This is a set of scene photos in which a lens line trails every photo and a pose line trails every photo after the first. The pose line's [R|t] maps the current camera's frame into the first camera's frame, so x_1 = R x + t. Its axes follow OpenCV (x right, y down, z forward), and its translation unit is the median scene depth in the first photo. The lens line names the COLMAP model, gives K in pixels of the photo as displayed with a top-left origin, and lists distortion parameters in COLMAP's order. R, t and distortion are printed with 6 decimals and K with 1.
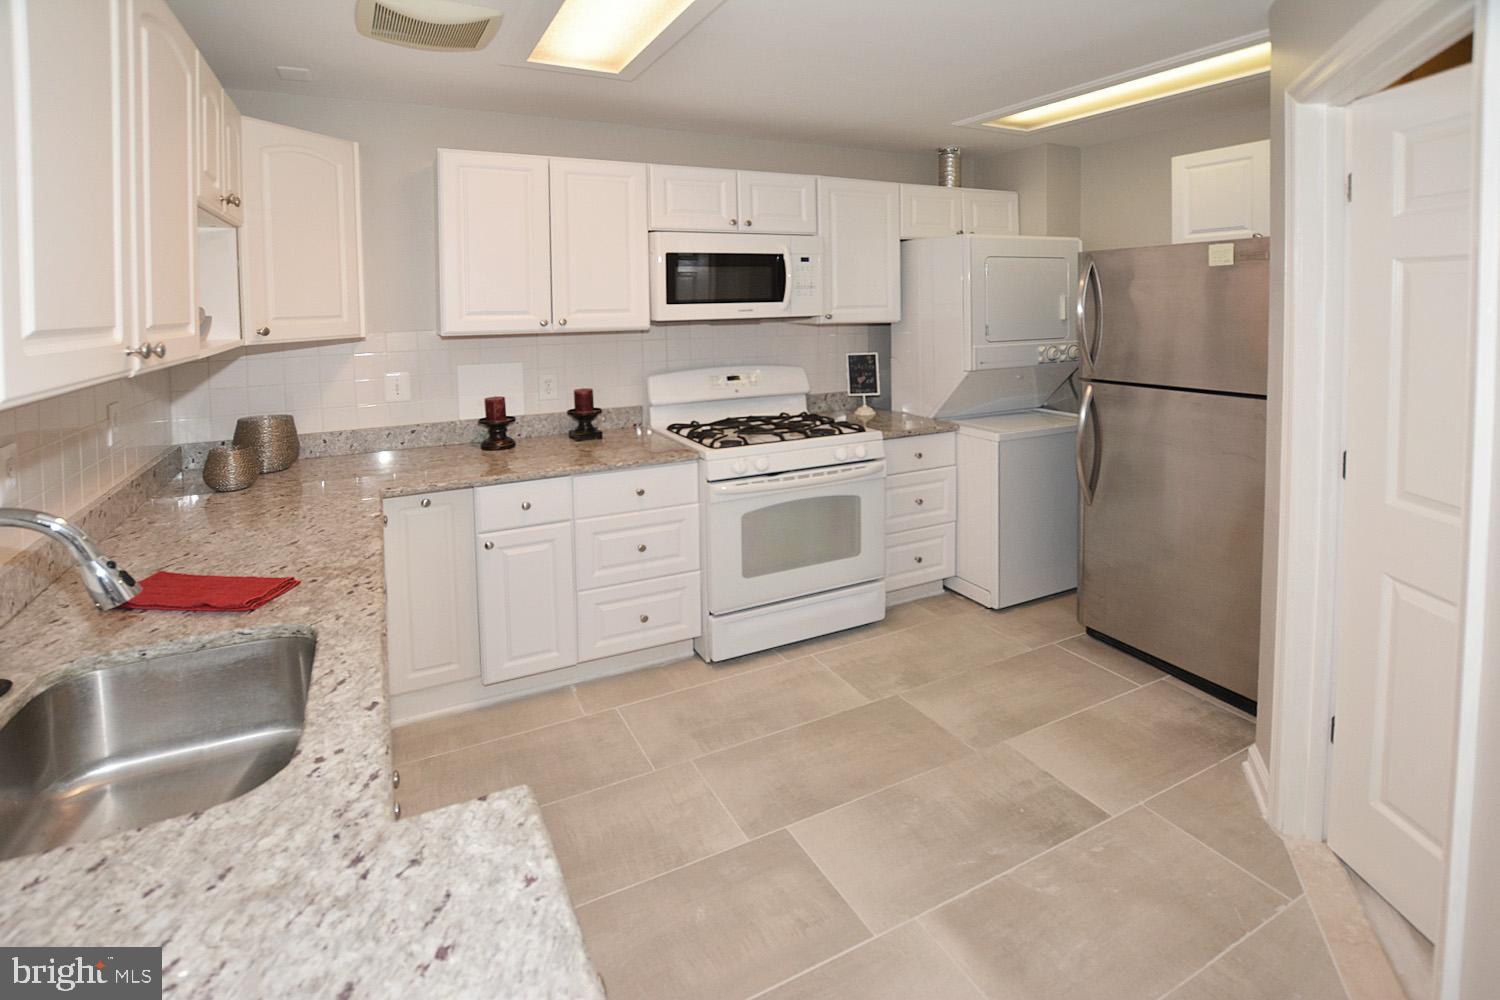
lens RADIAL K [[737.2, 0, 774.4], [0, 737.2, 345.0], [0, 0, 1]] dist [-0.026460, 0.000465]
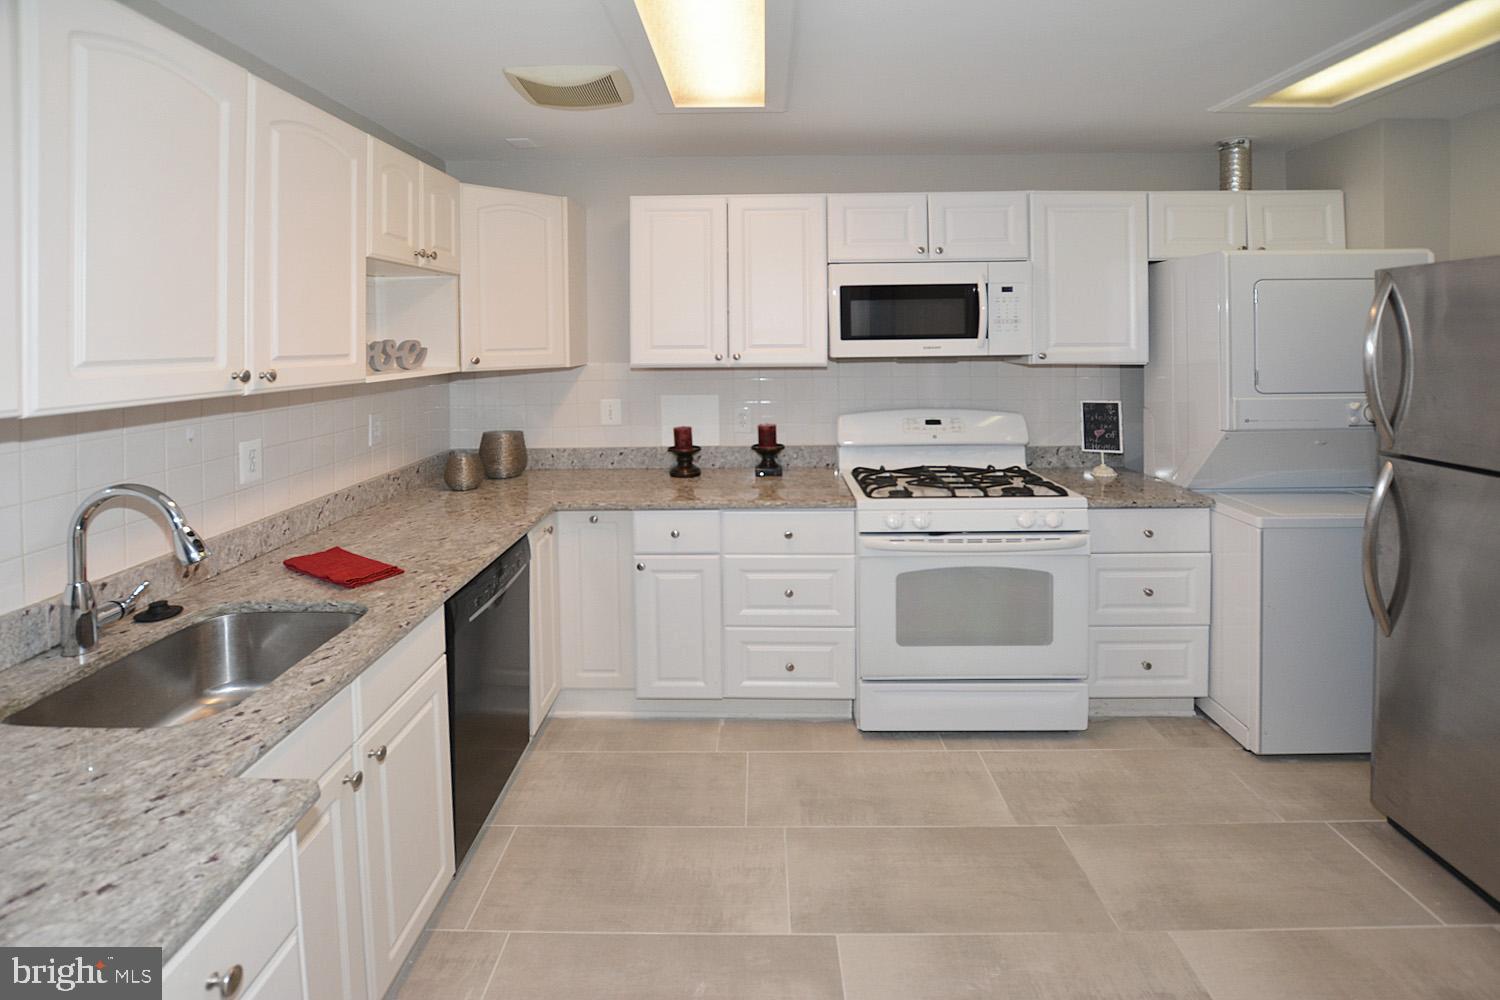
lens RADIAL K [[754.6, 0, 718.1], [0, 754.6, 362.5], [0, 0, 1]] dist [-0.029999, 0.002019]
pose [[0.874808, 0.021183, -0.484006, 0.188606], [-0.031559, 0.999413, -0.013301, -0.008778], [0.483440, 0.026911, 0.874964, 0.076851]]
